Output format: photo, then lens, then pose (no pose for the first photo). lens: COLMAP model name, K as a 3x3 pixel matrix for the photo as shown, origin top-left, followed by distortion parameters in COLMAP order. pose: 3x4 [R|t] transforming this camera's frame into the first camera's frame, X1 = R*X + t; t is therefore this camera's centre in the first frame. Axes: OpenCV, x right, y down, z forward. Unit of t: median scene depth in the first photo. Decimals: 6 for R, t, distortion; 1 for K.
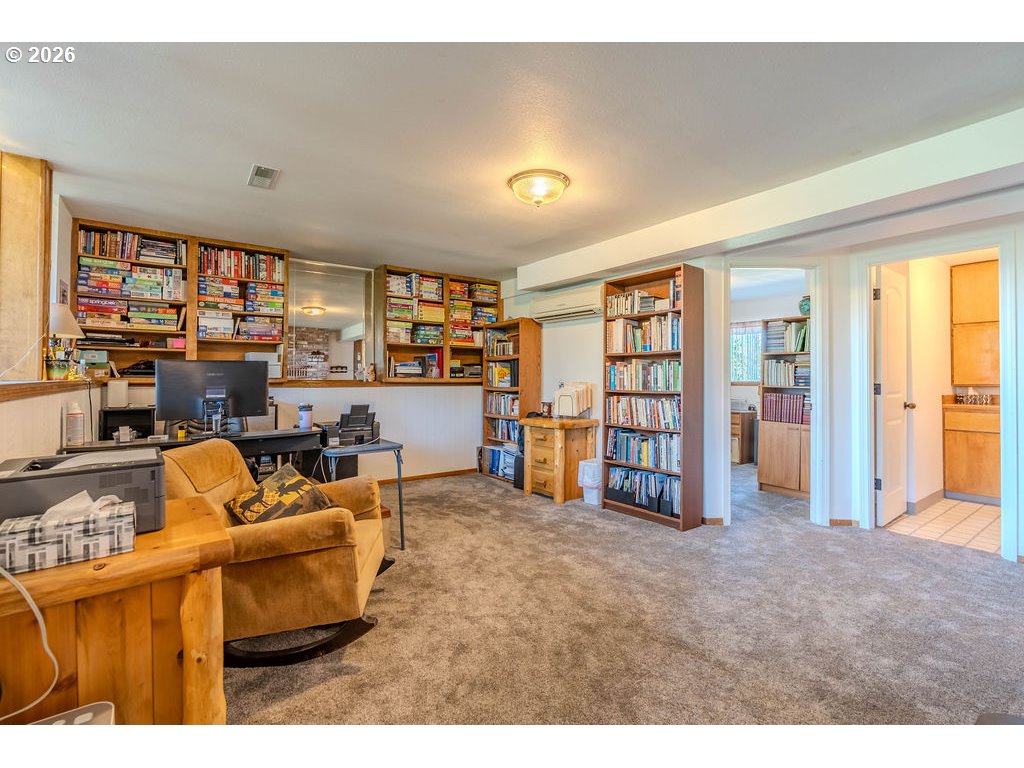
lens RADIAL K [[472.6, 0, 509.4], [0, 472.6, 375.7], [0, 0, 1]] dist [-0.002867, 0.000092]
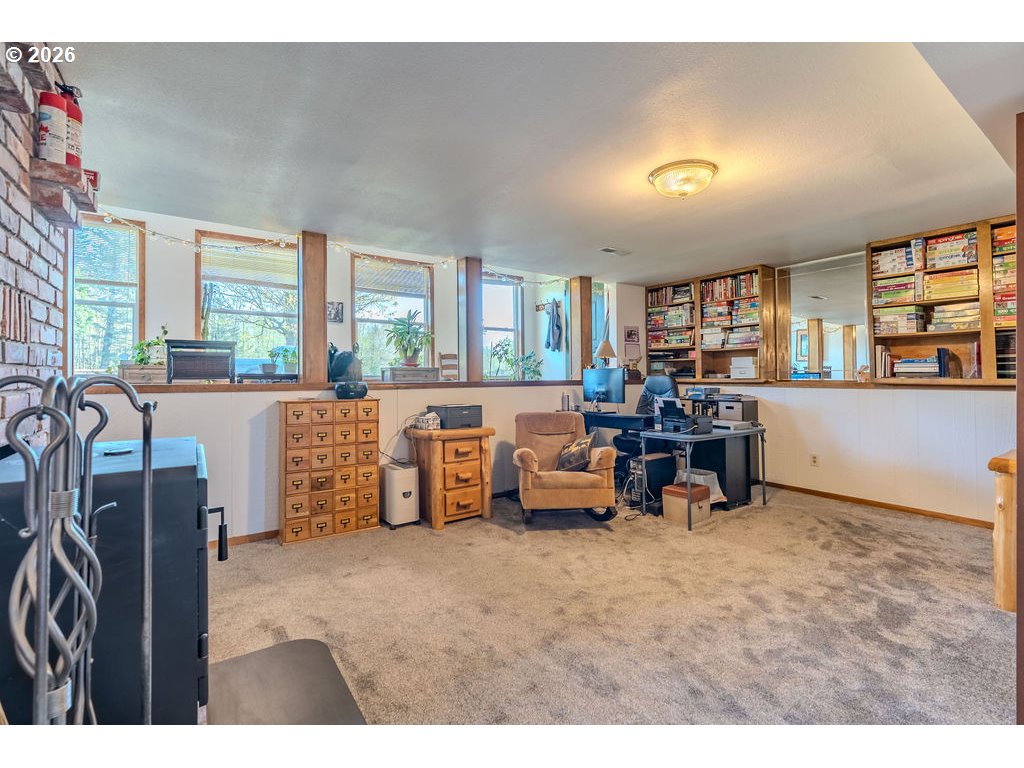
lens RADIAL K [[462.3, 0, 510.9], [0, 462.3, 380.6], [0, 0, 1]] dist [-0.002228, -0.000283]
pose [[-0.031165, 0.003927, -0.999507, 0.709678], [0.004588, 0.999982, 0.003786, 0.003327], [0.999504, -0.004468, -0.031183, 0.483770]]
